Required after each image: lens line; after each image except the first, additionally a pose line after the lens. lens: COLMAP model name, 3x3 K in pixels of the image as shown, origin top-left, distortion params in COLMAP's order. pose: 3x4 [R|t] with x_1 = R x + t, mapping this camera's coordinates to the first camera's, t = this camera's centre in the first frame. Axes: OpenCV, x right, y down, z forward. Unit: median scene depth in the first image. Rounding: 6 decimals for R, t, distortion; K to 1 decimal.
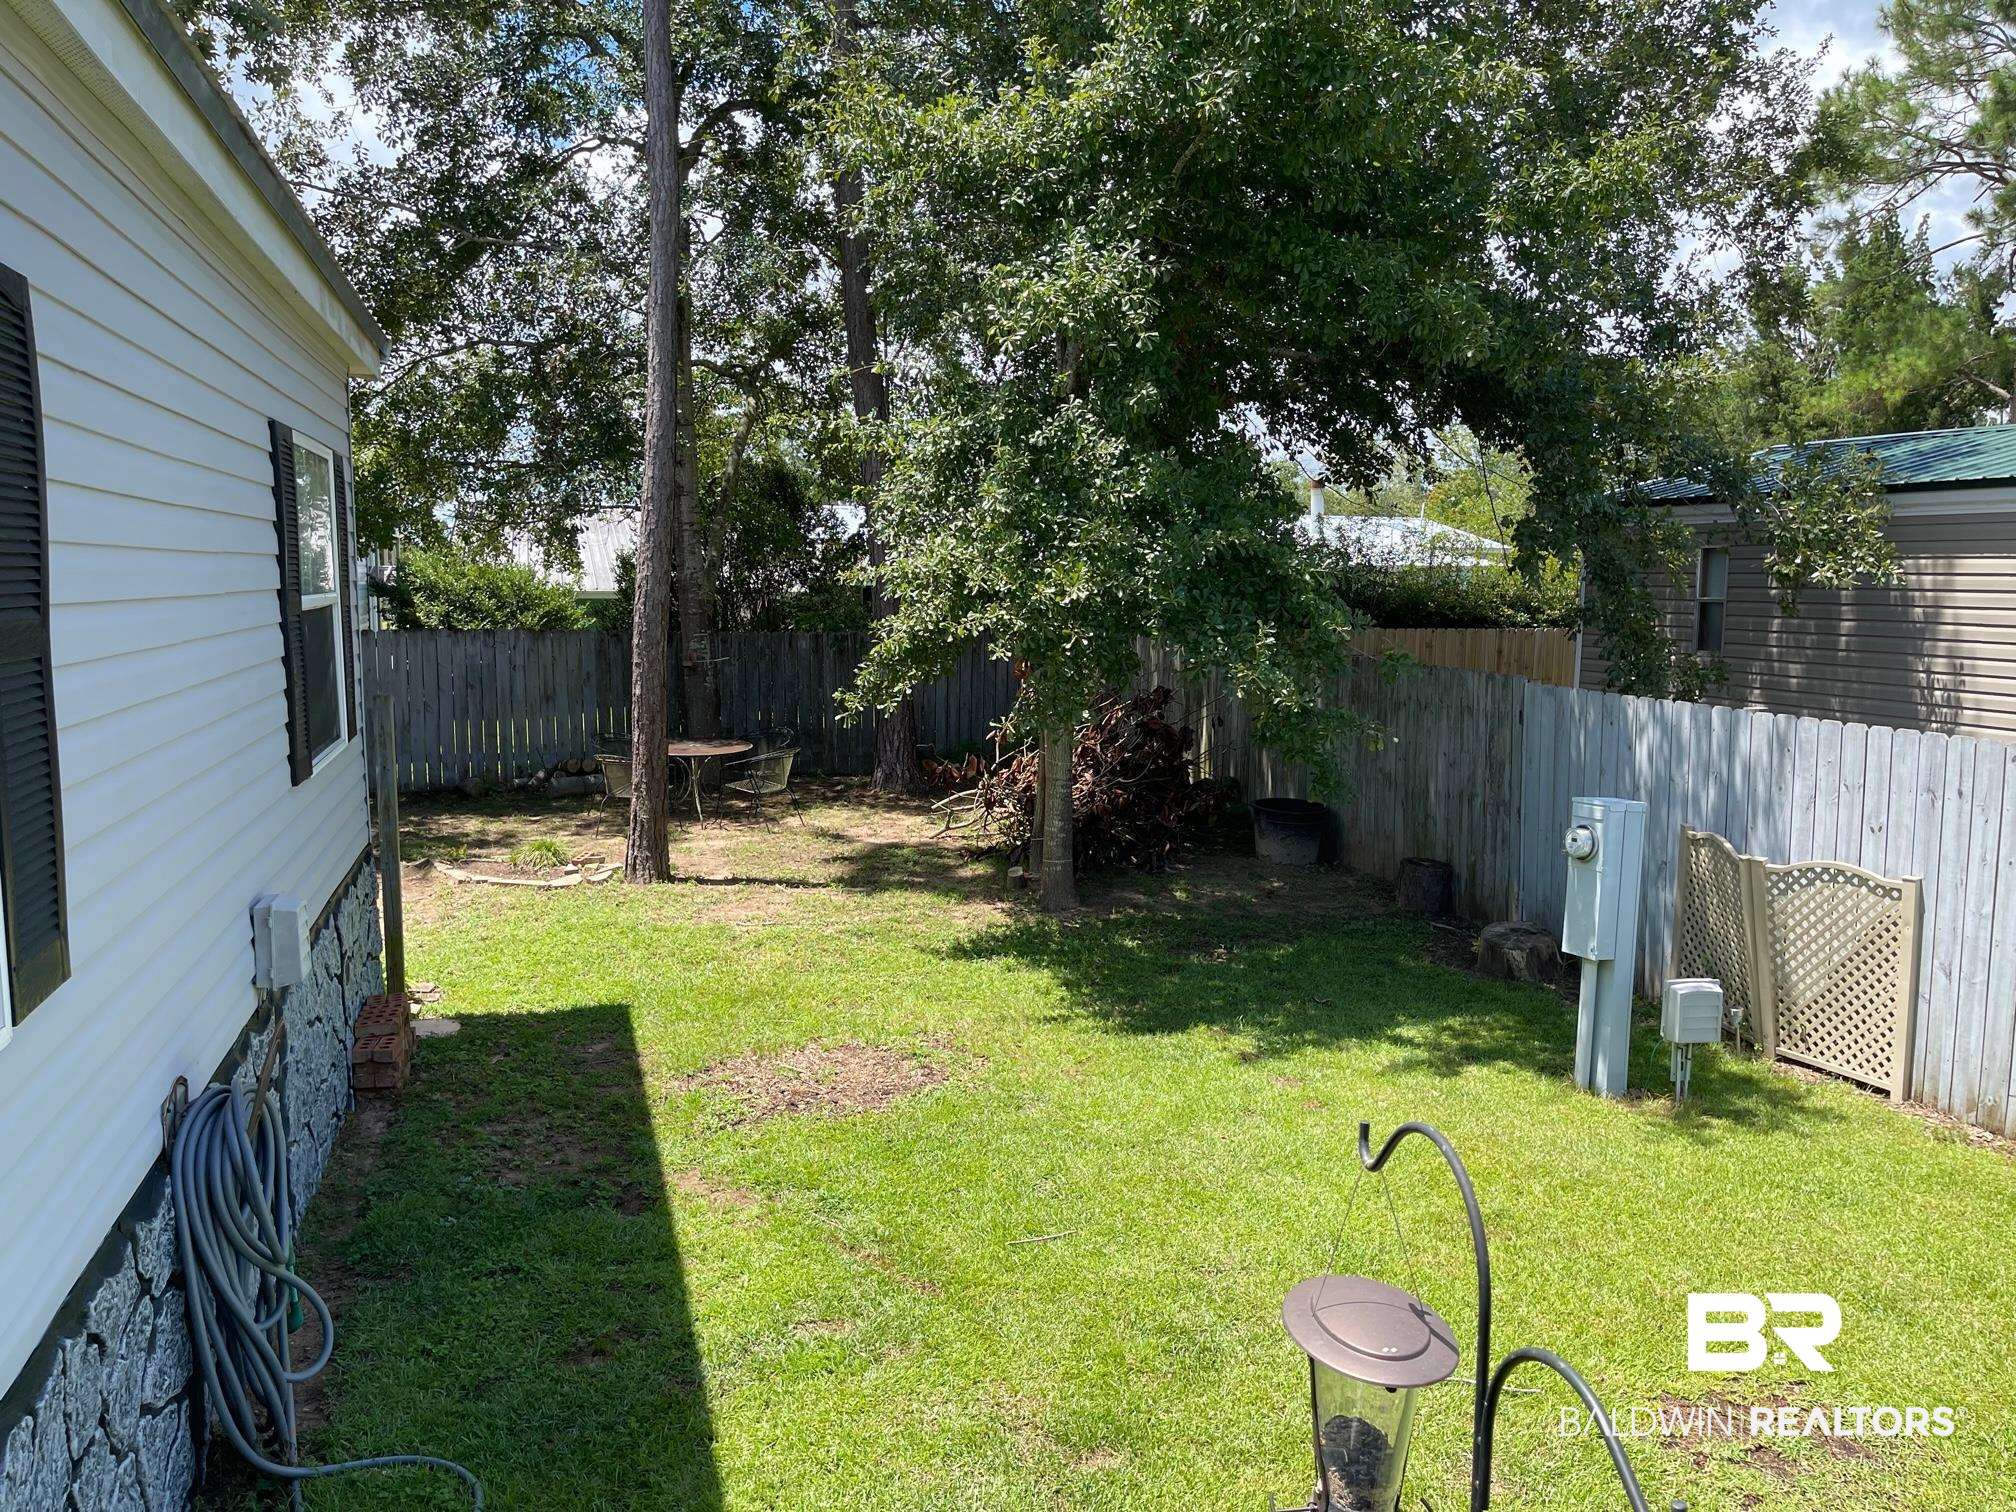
lens RADIAL K [[1512.2, 0, 1018.4], [0, 1512.2, 737.3], [0, 0, 1]] dist [0.040282, -0.012616]
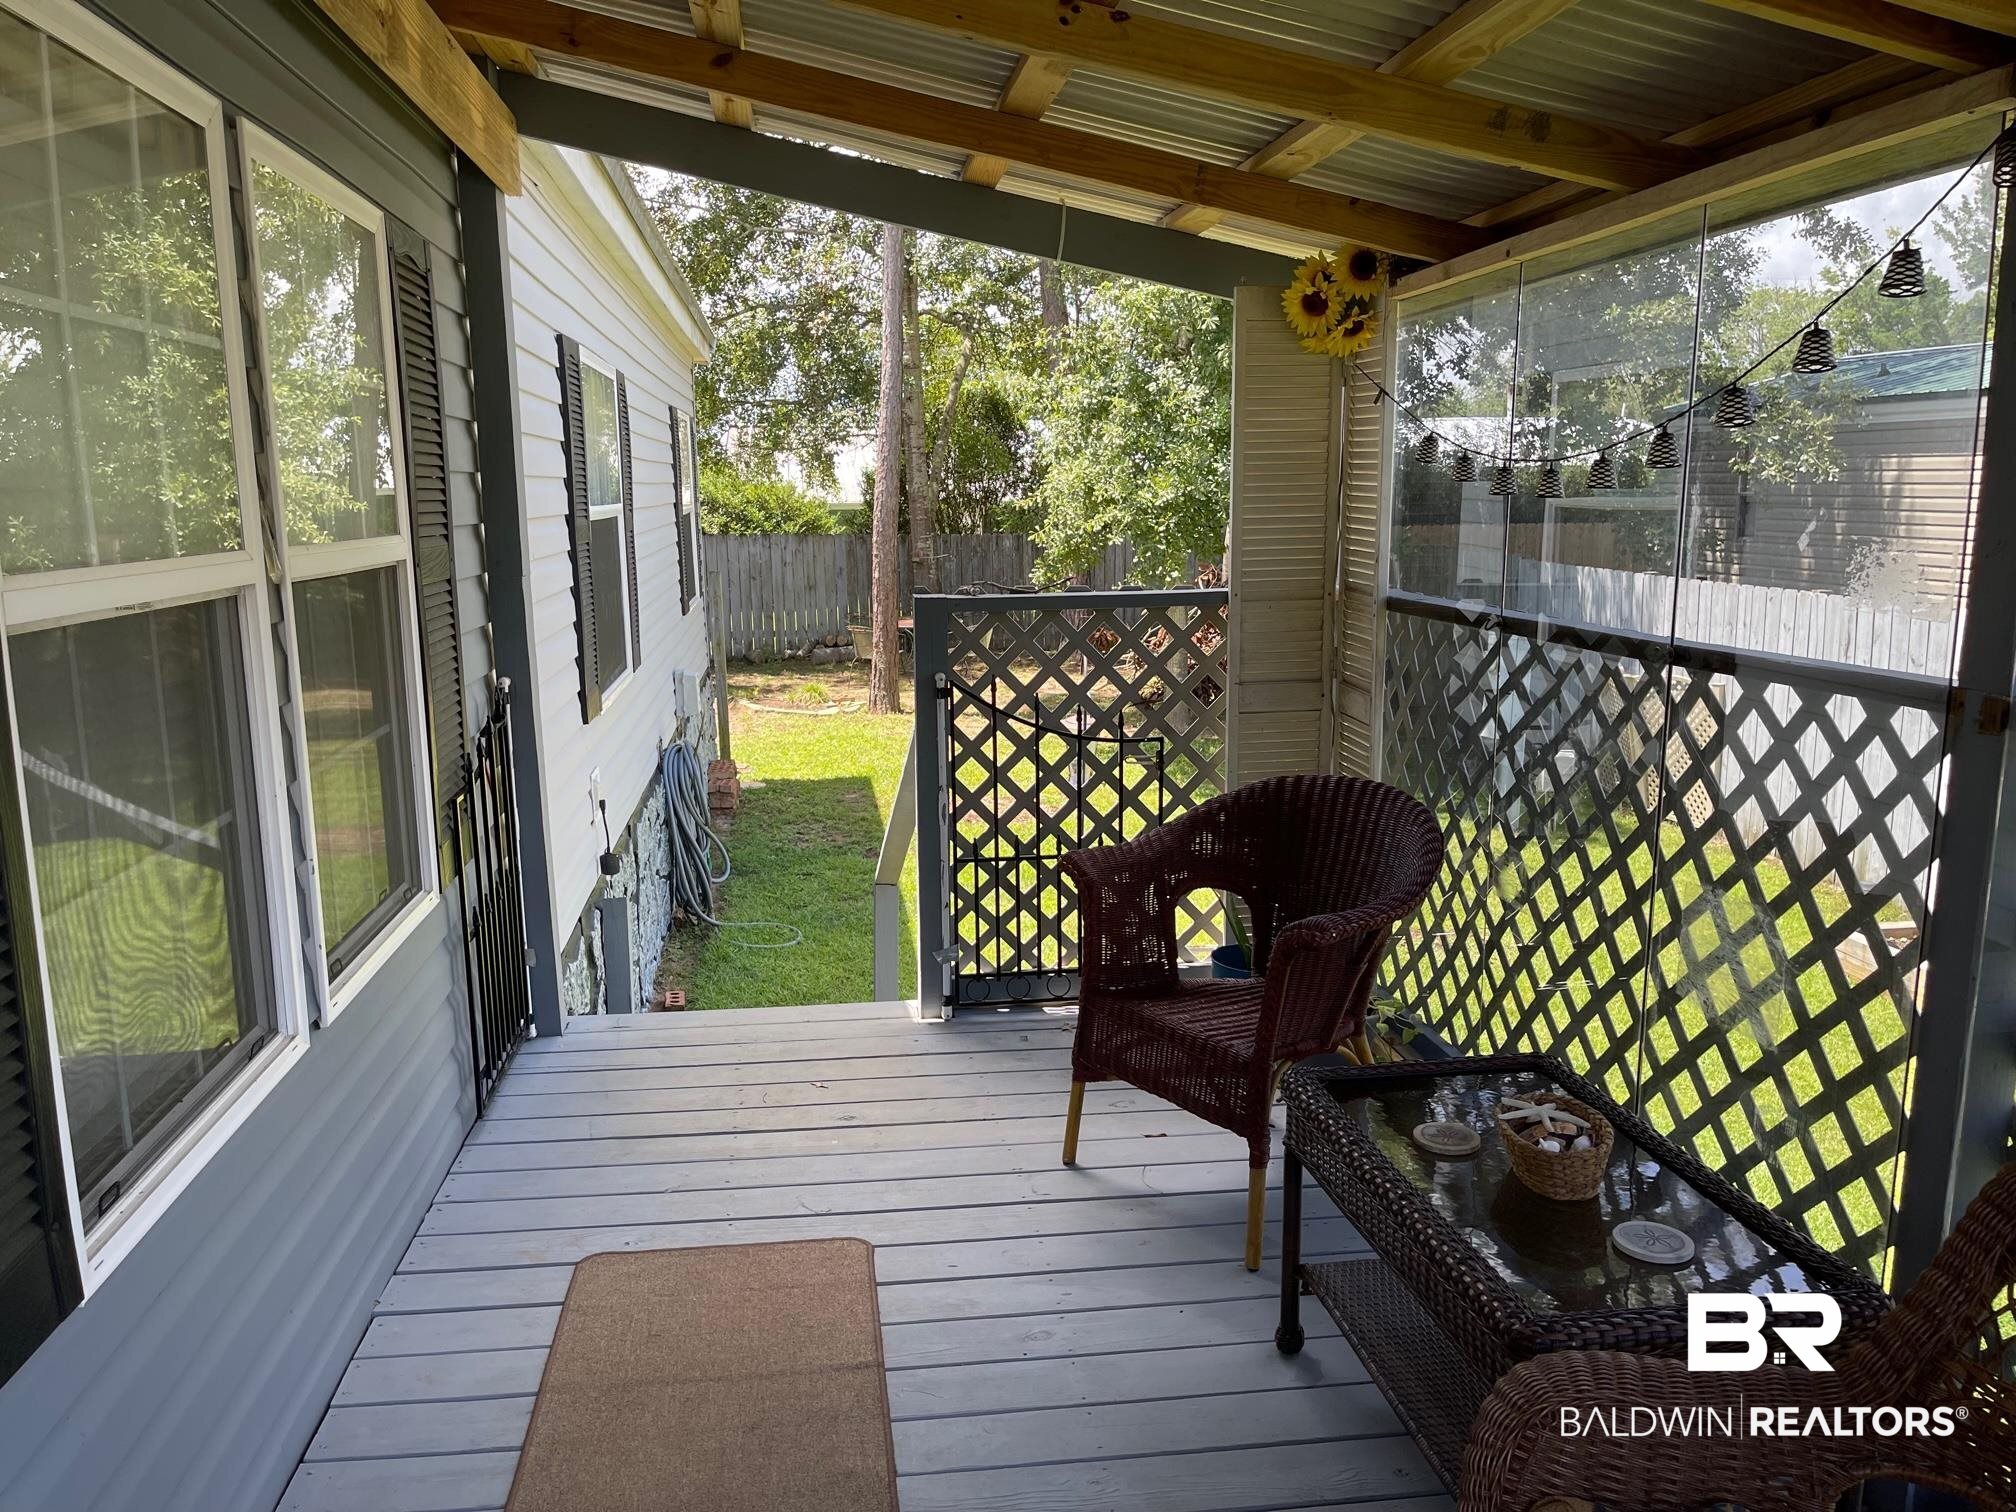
lens RADIAL K [[1512.2, 0, 1005.2], [0, 1512.2, 772.7], [0, 0, 1]] dist [0.040282, -0.012616]
pose [[0.986020, 0.014080, -0.166033, 0.076916], [-0.000334, 0.996589, 0.082525, 0.028325], [0.166628, -0.081316, 0.982661, -0.280621]]
